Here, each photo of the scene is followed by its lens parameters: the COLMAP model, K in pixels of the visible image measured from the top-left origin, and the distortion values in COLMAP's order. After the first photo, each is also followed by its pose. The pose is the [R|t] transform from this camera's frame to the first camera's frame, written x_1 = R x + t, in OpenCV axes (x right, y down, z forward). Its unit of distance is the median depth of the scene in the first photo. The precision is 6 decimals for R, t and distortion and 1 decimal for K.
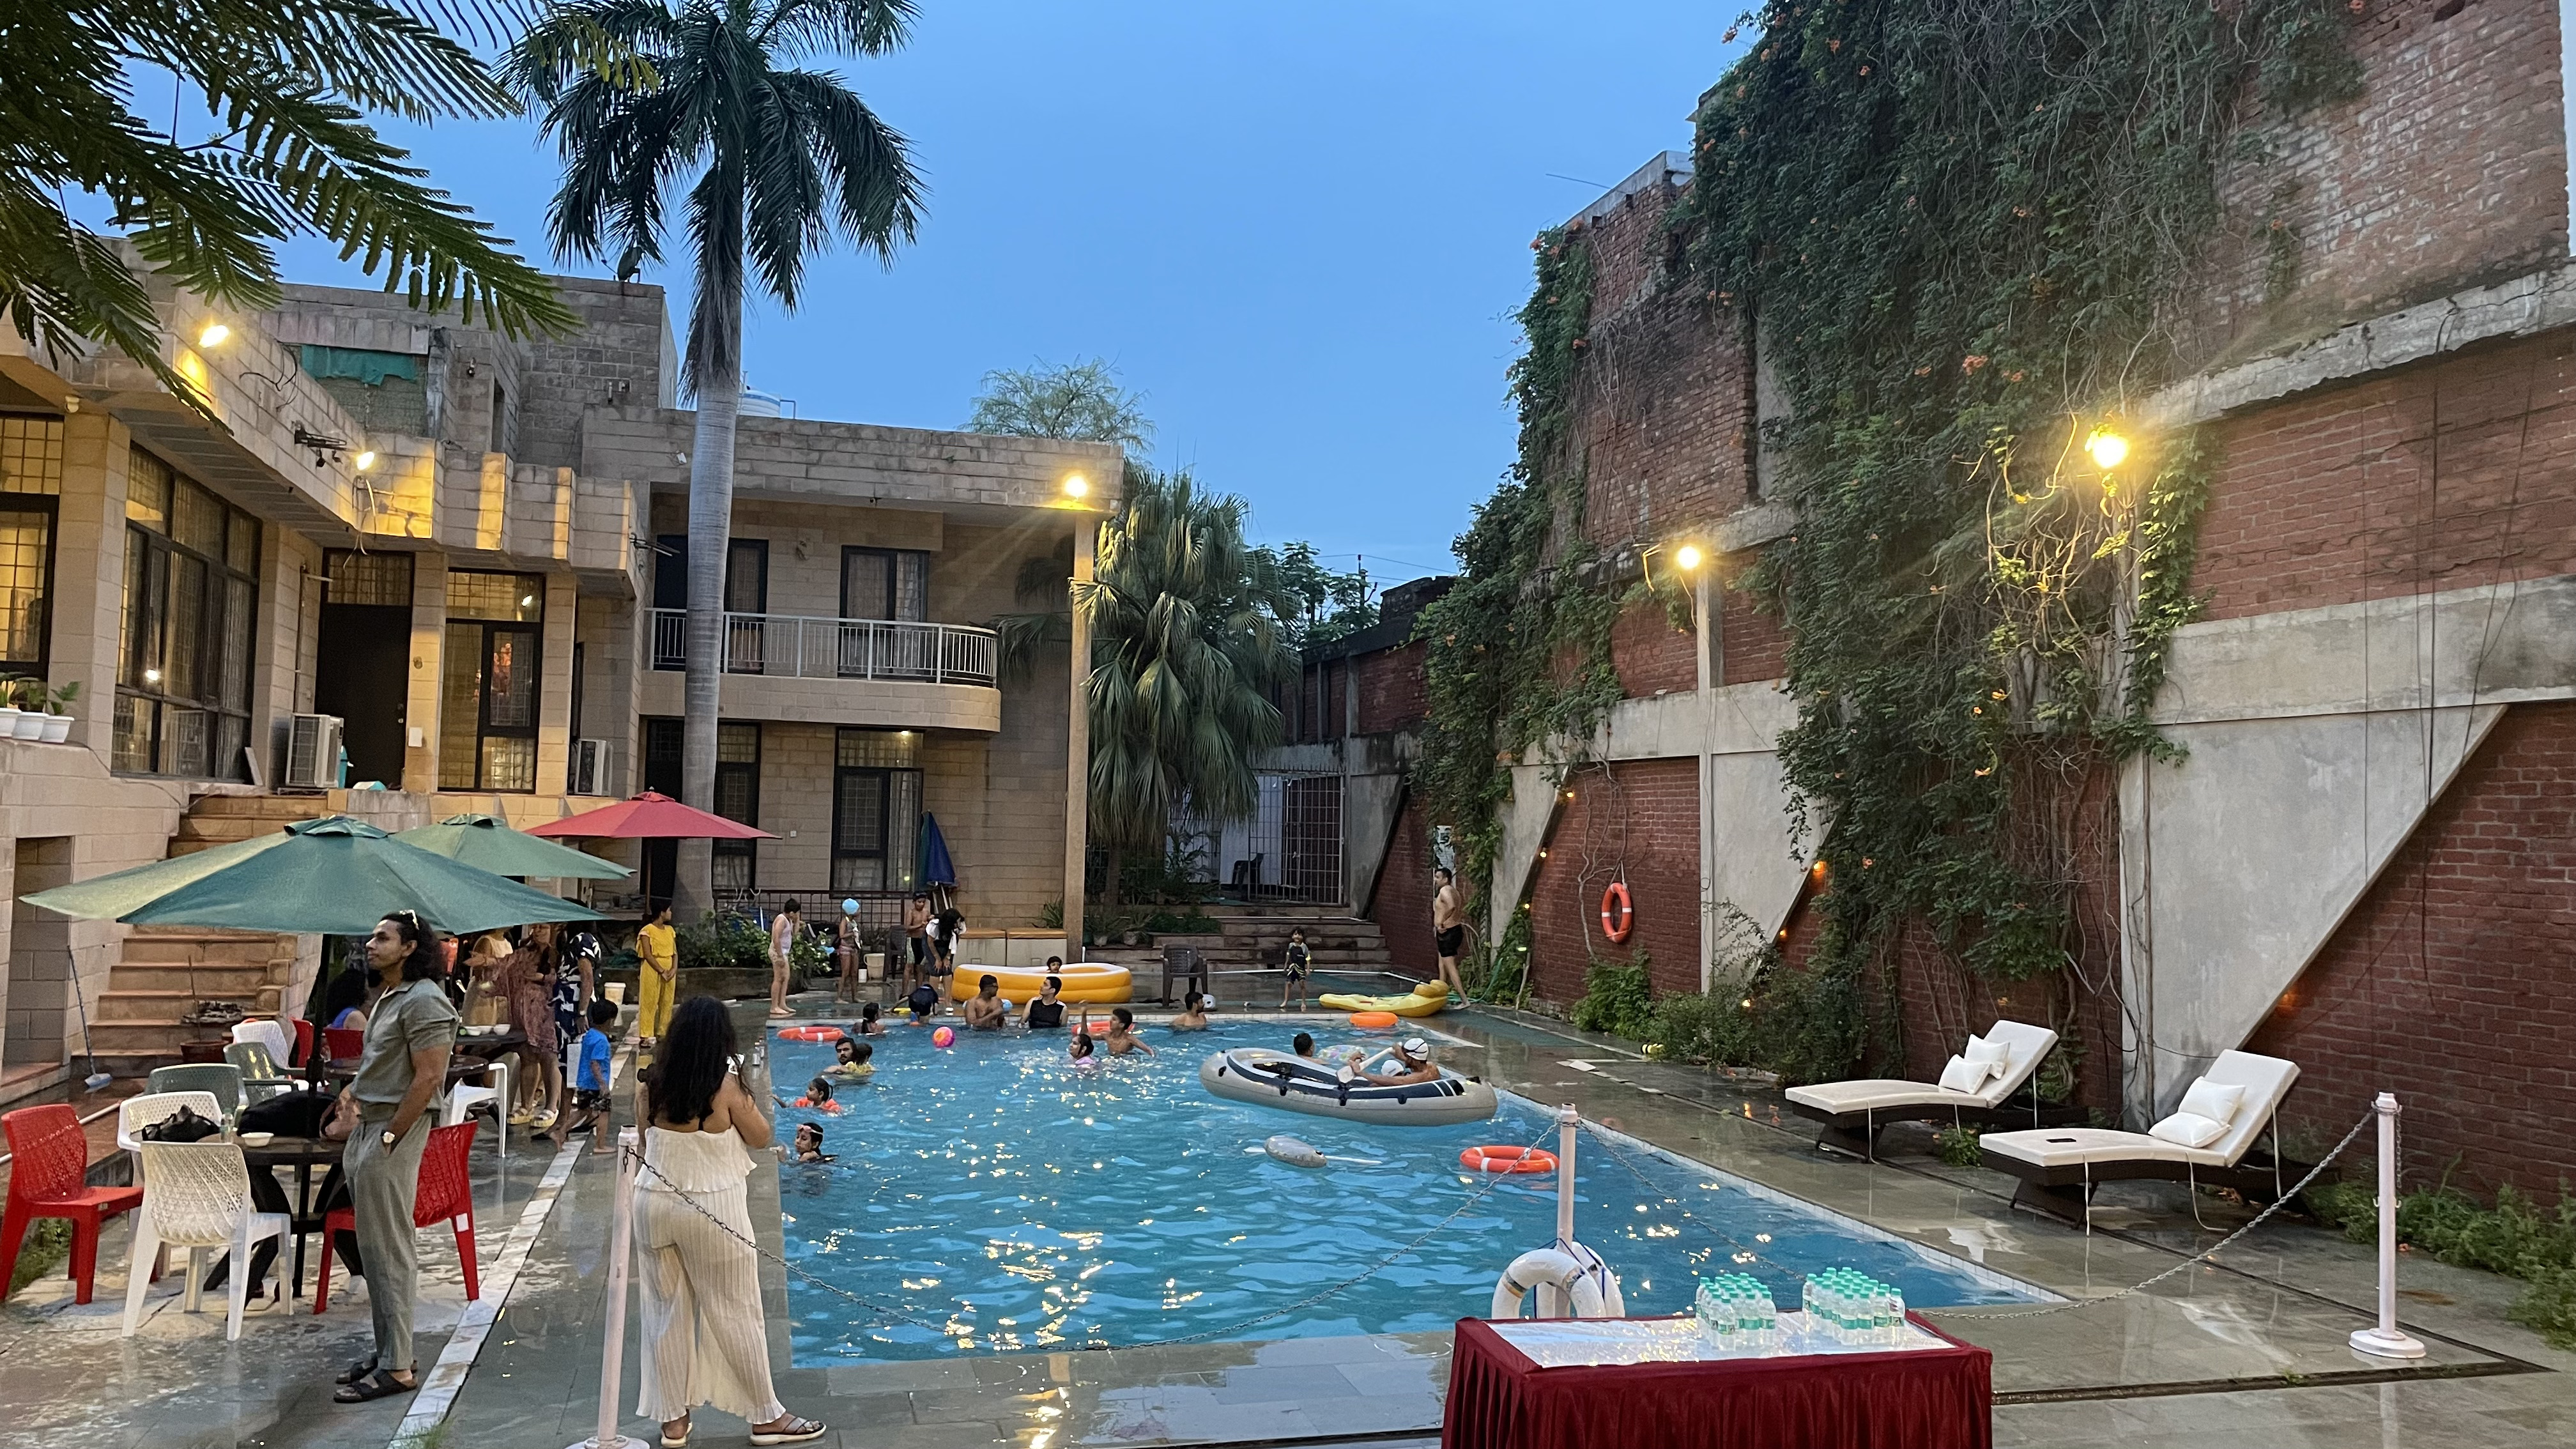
lens RADIAL K [[1938.5, 0, 1308.7], [0, 1938.5, 702.8], [0, 0, 1]] dist [0.094911, -0.122345]
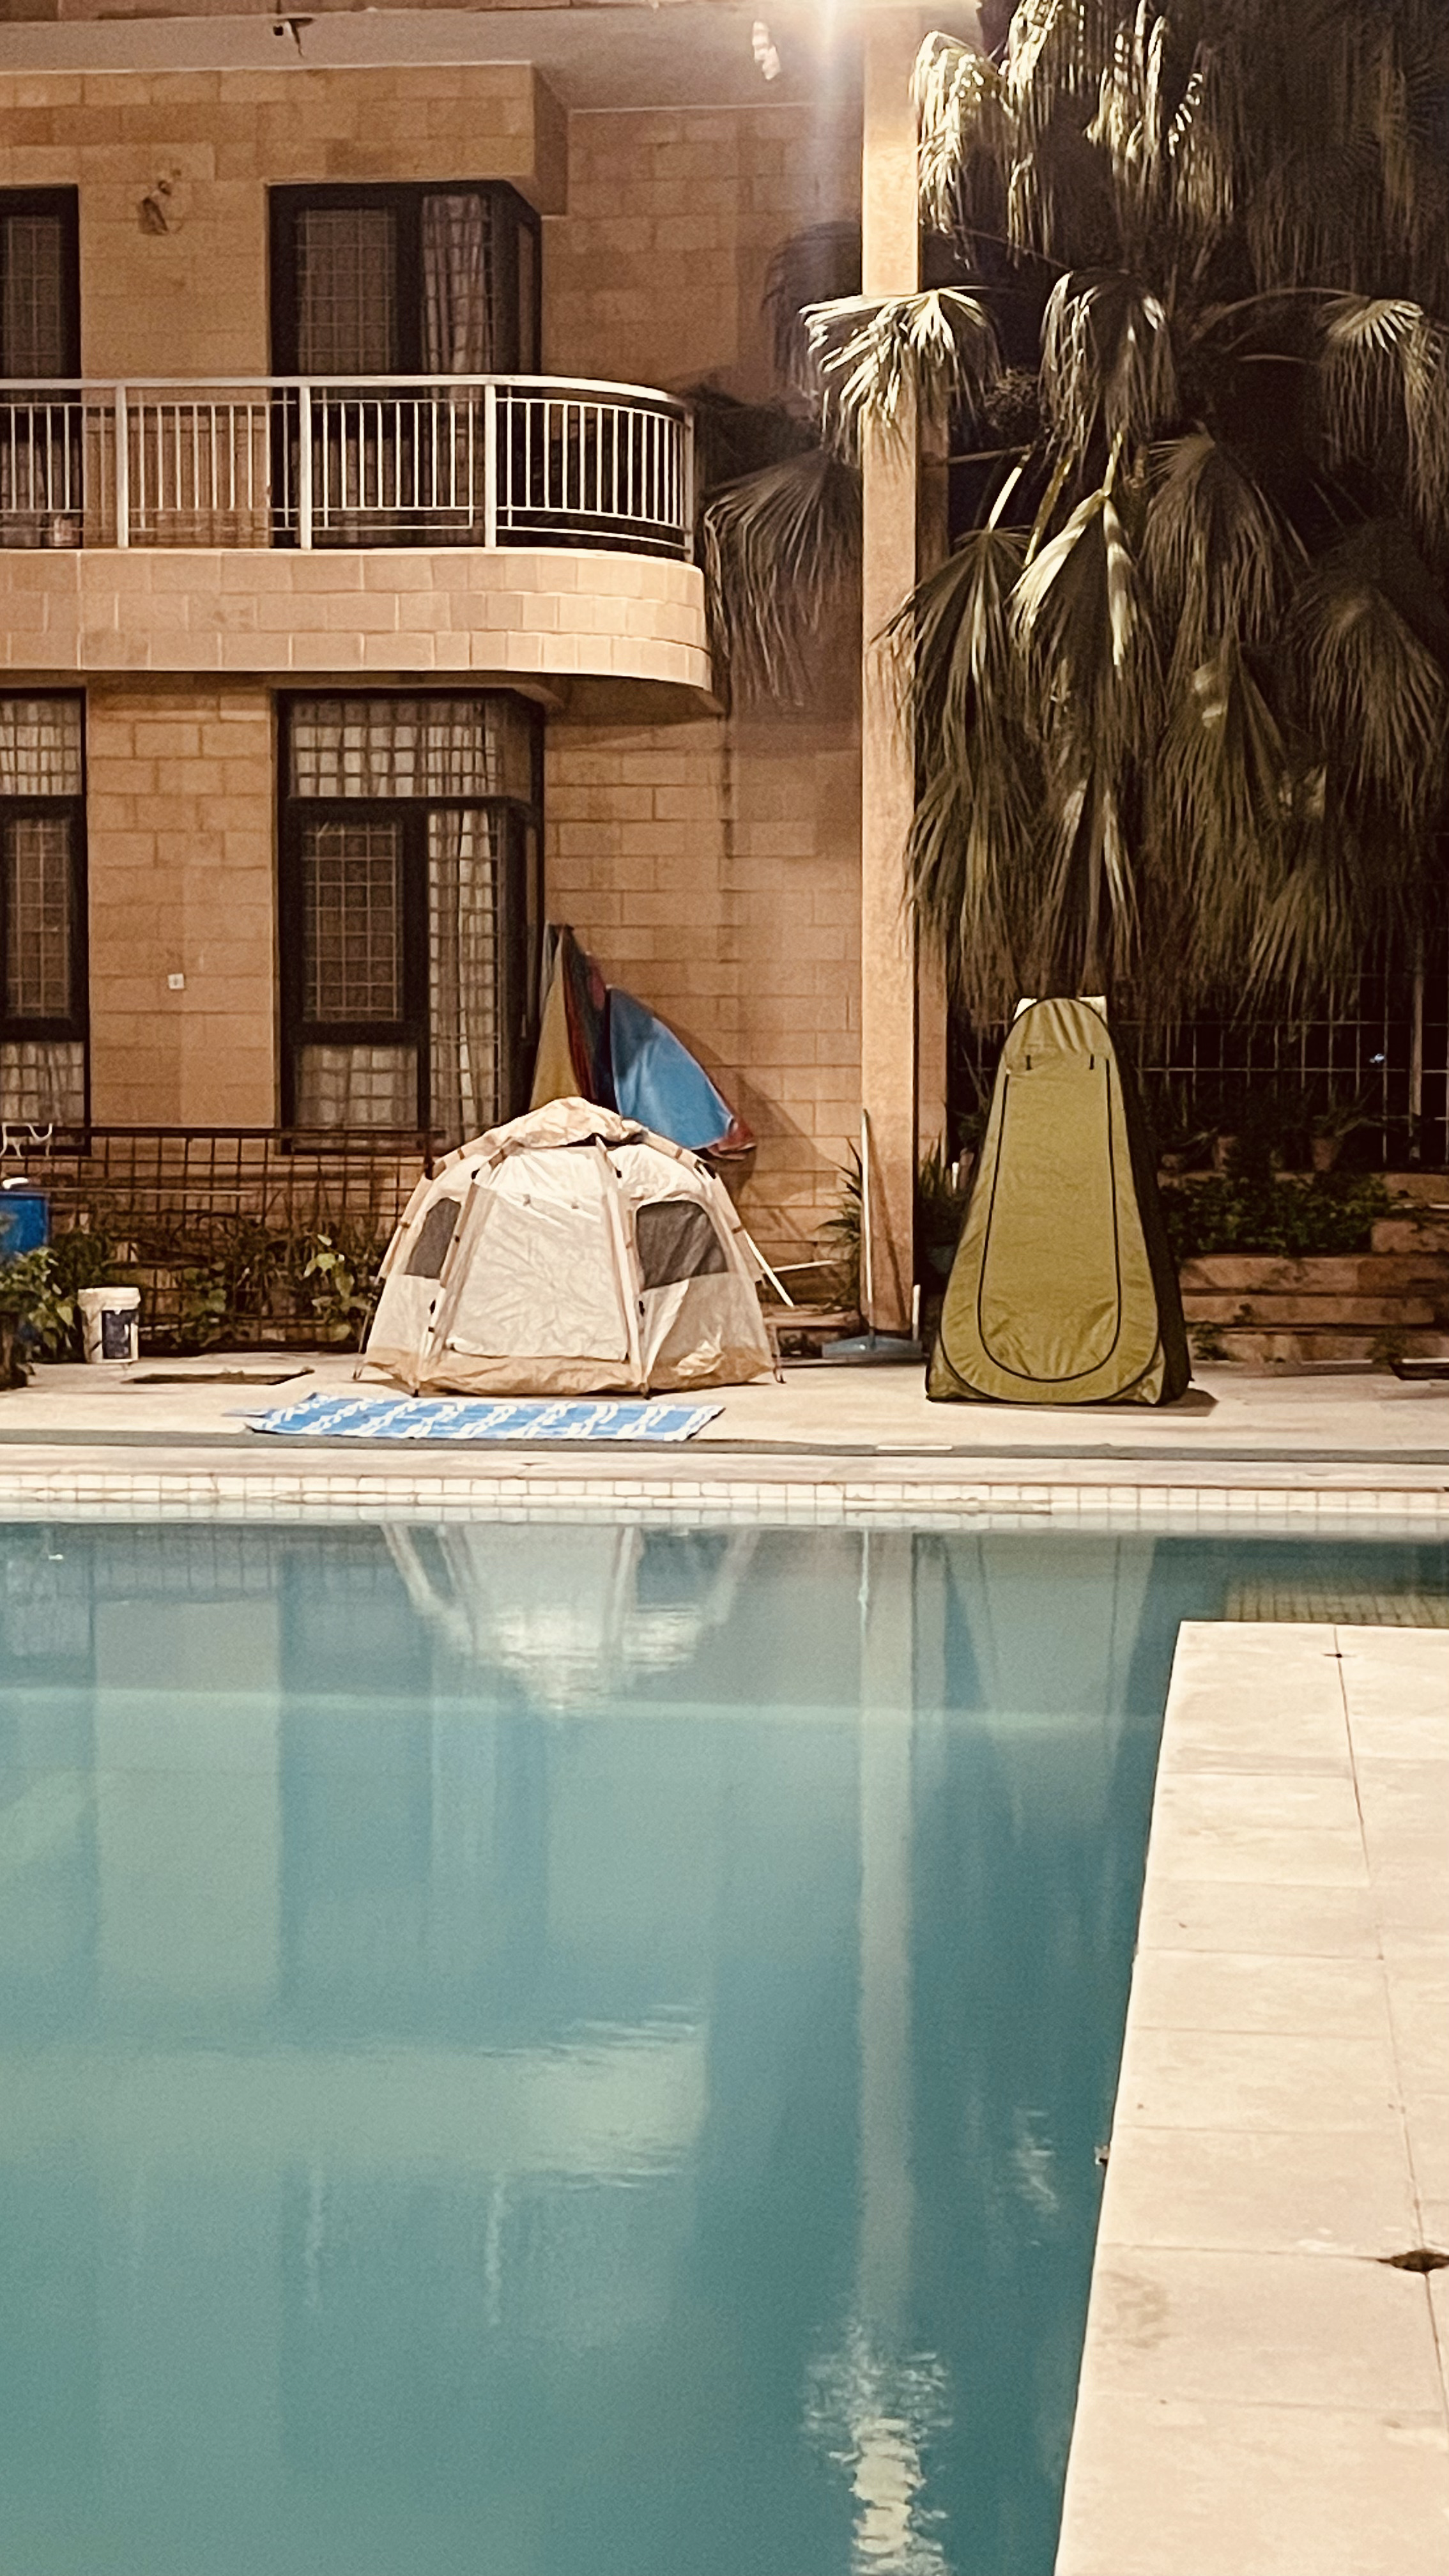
lens RADIAL K [[3990.3, 0, 763.8], [0, 3990.3, 1283.3], [0, 0, 1]] dist [0.108262, 0.000000]
pose [[0.920486, 0.000457, -0.390775, 0.172265], [0.043986, 0.993523, 0.104774, 0.059556], [0.388292, -0.113632, 0.914504, 0.402408]]
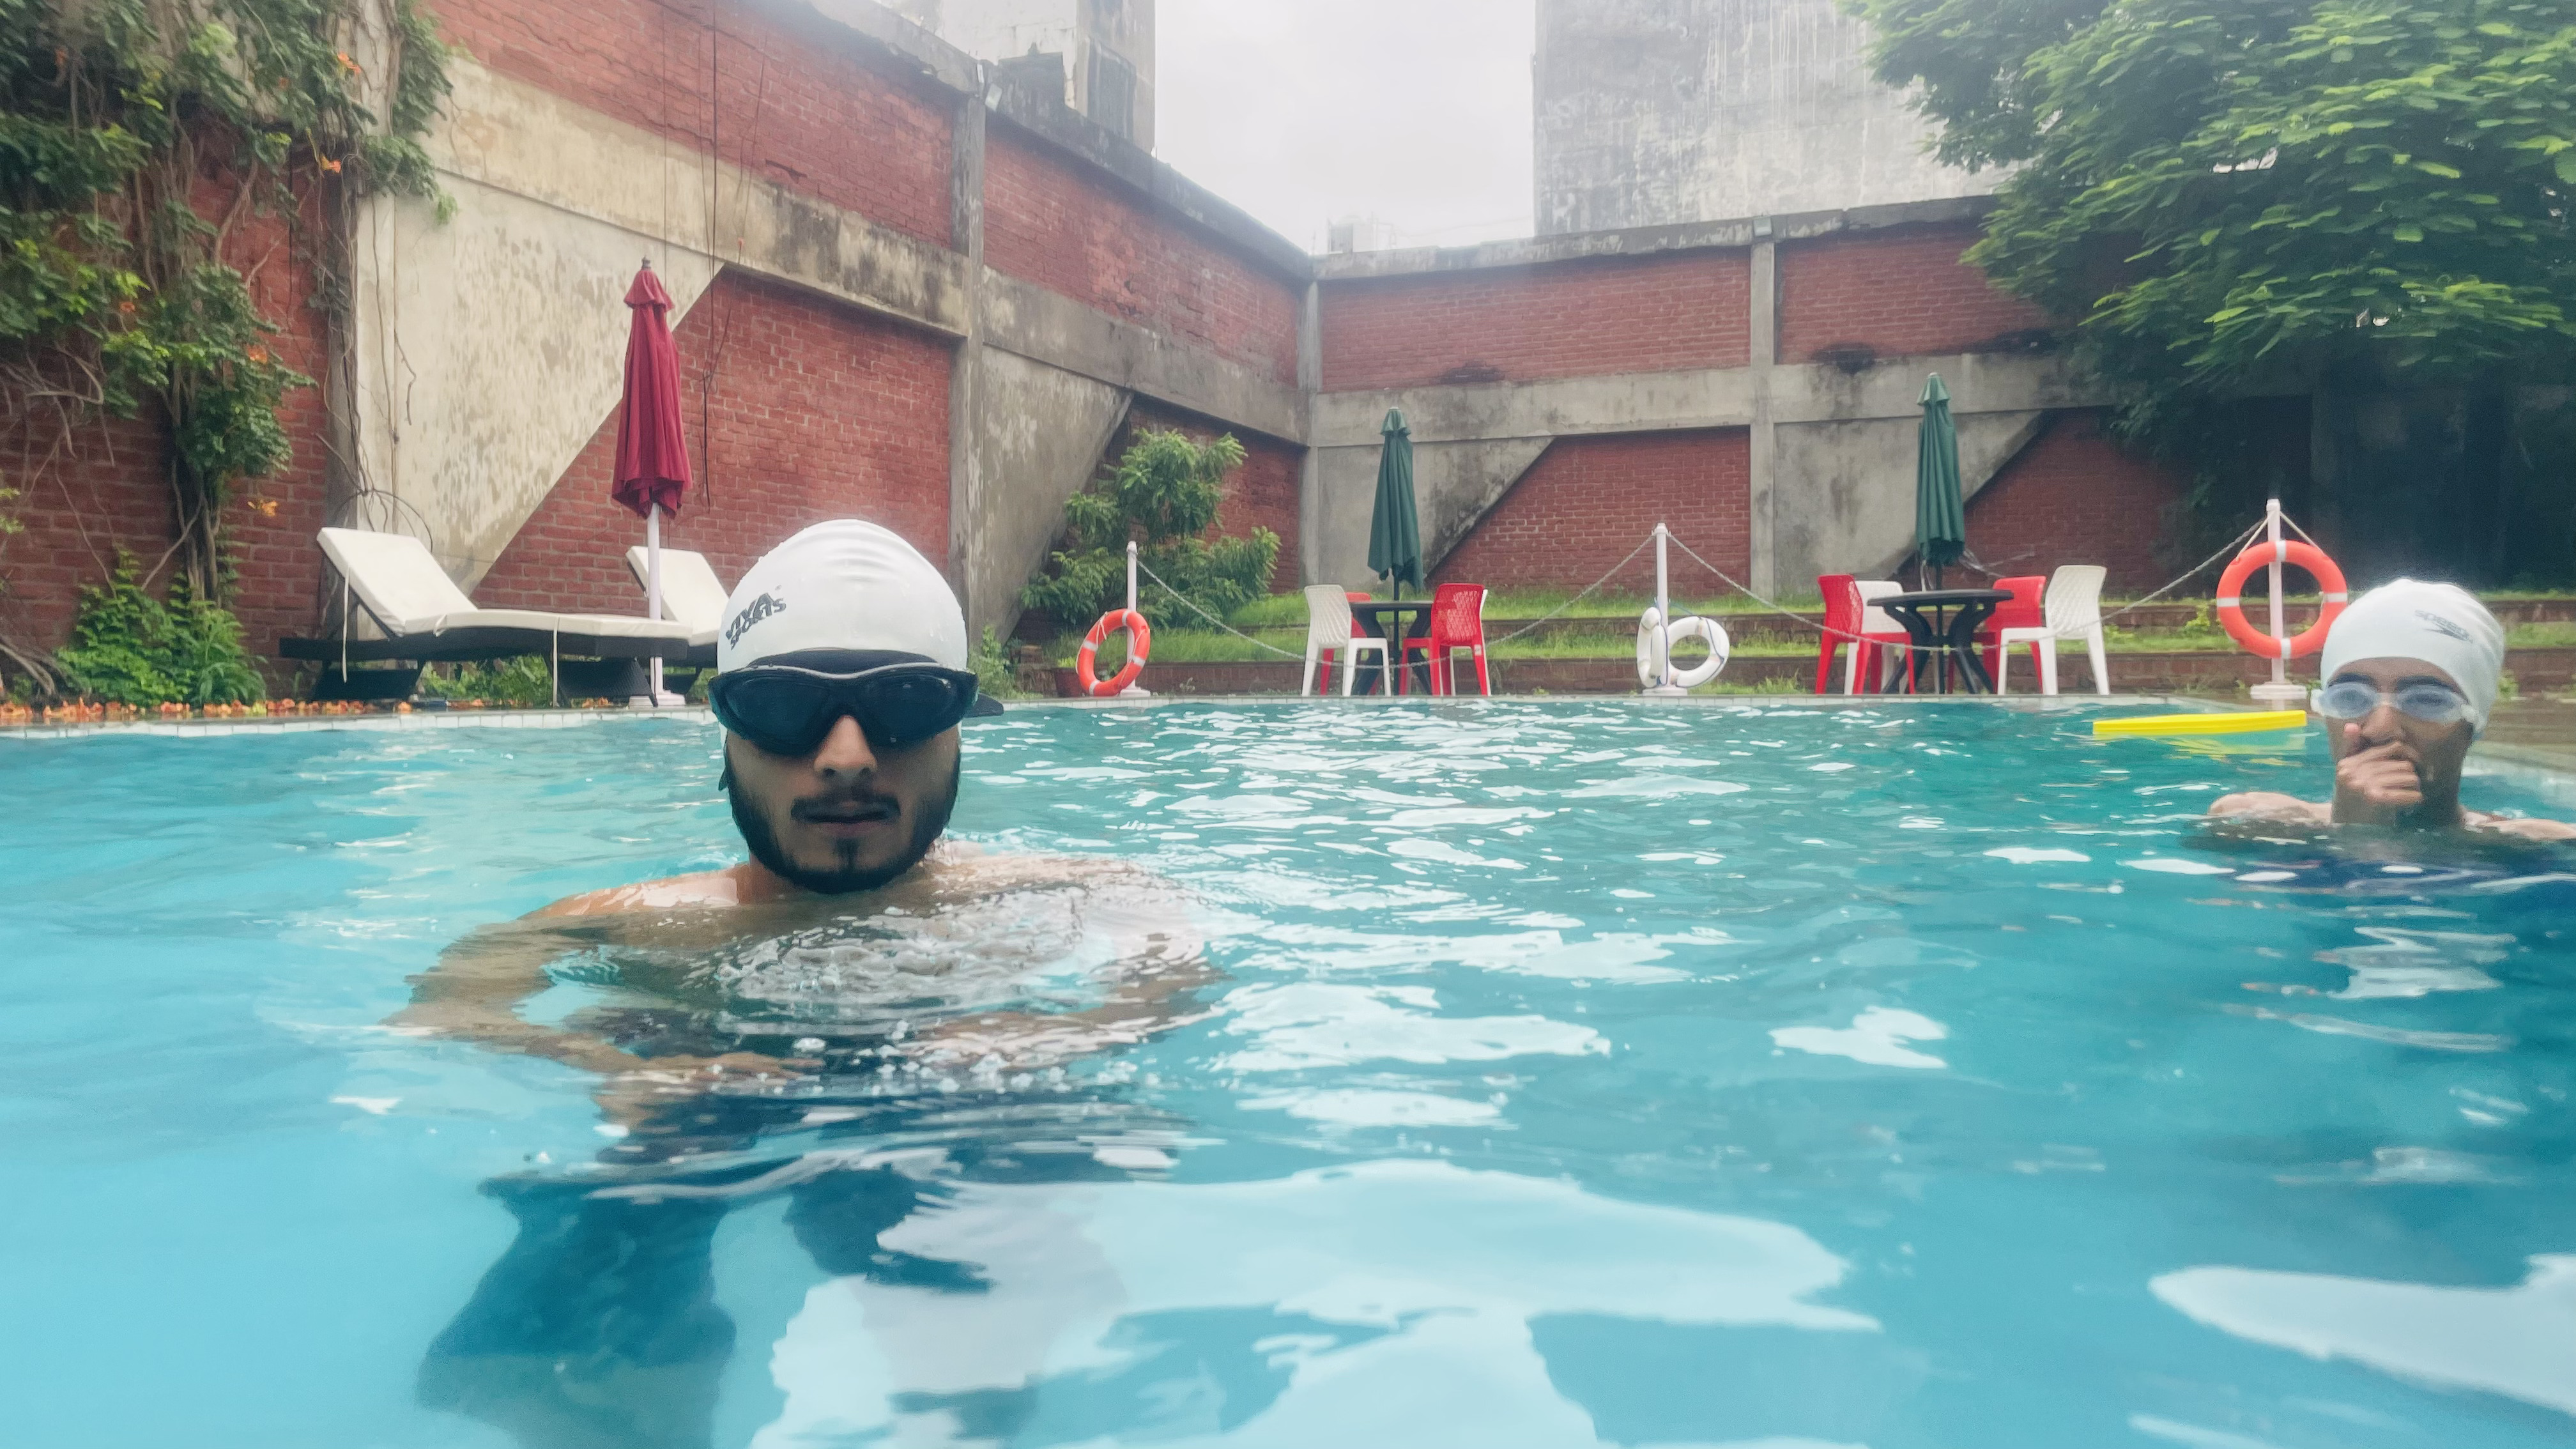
lens RADIAL K [[1938.5, 0, 1298.8], [0, 1938.5, 686.2], [0, 0, 1]] dist [0.094911, -0.122345]
pose [[-0.799854, -0.016503, 0.599968, -0.202189], [-0.048112, 0.998168, -0.036685, 0.139076], [-0.598264, -0.058208, -0.799182, 0.827037]]
